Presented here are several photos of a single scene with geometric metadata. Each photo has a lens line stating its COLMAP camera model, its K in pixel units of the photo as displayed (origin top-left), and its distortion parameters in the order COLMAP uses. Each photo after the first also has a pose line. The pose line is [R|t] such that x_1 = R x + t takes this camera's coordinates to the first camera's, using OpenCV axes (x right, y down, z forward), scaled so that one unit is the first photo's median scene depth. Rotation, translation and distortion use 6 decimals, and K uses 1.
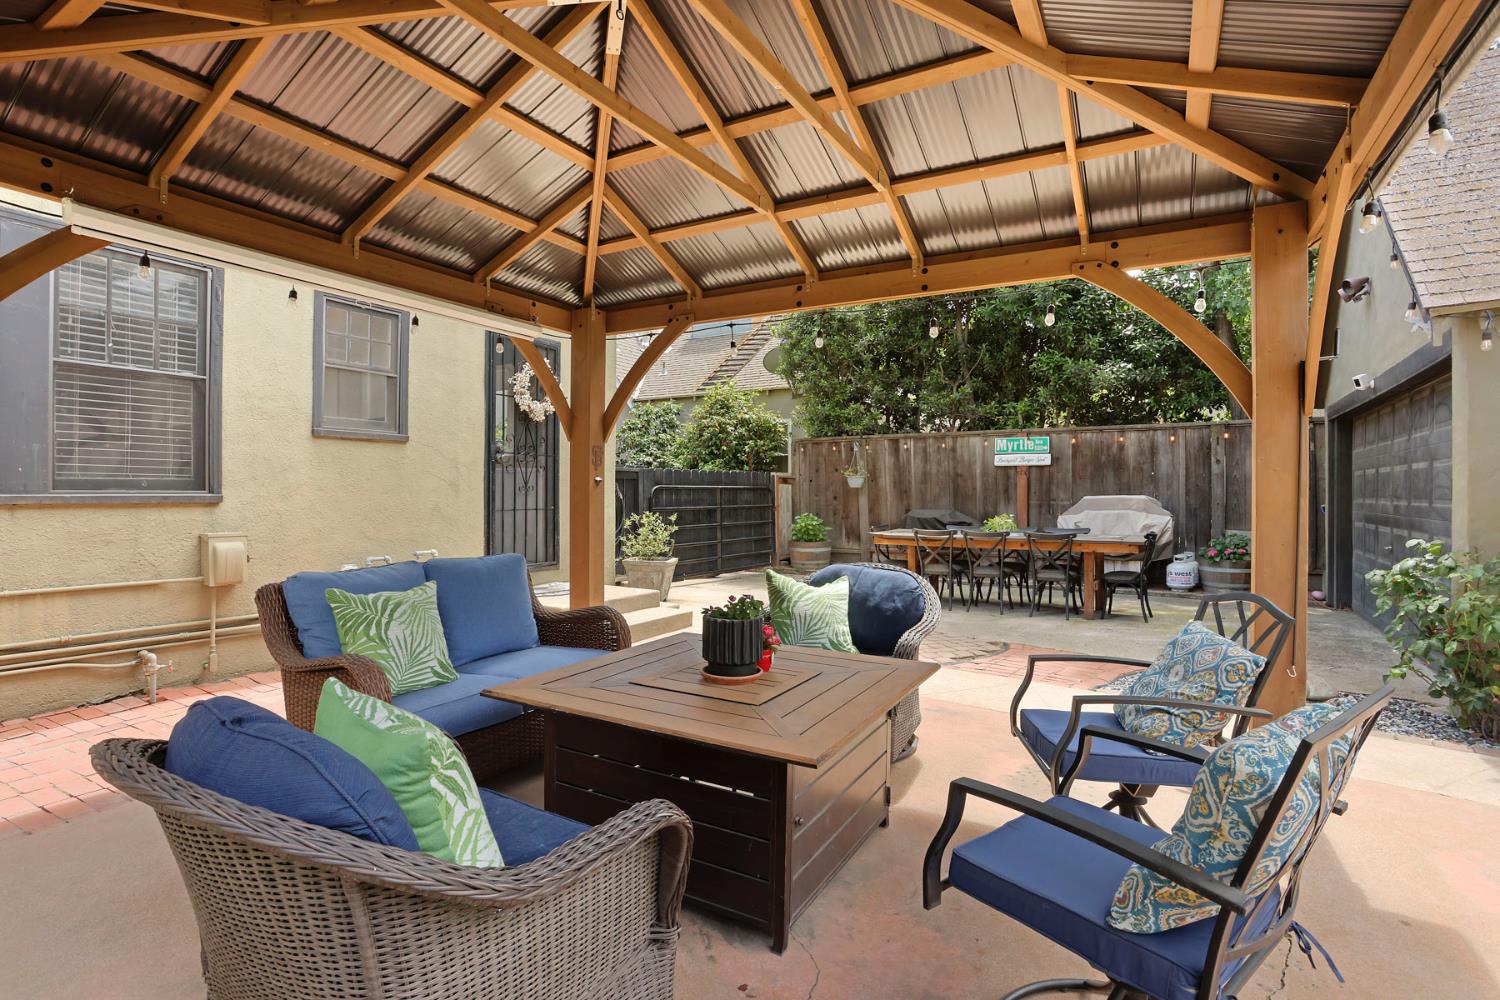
lens RADIAL K [[750.2, 0, 759.9], [0, 750.2, 500.6], [0, 0, 1]] dist [-0.042158, 0.014544]
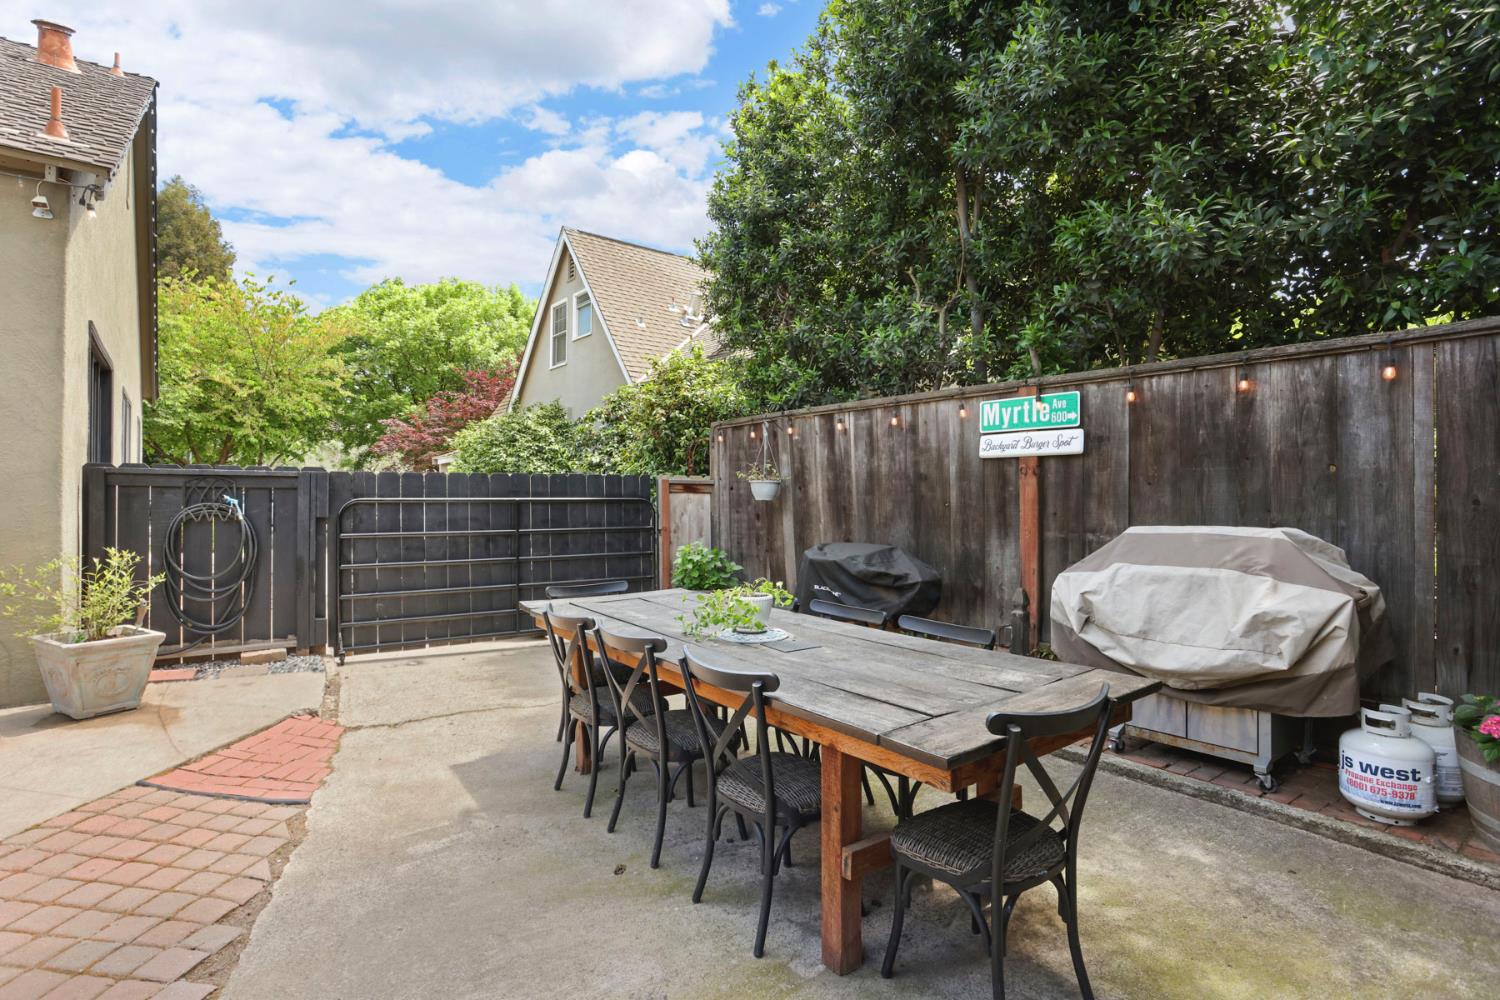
lens RADIAL K [[750.2, 0, 738.5], [0, 750.2, 490.6], [0, 0, 1]] dist [-0.042158, 0.014544]
pose [[0.928296, 0.000110, -0.371842, 0.358612], [-0.007696, 0.999791, -0.018919, -0.014995], [0.371762, 0.020425, 0.928103, 0.498920]]
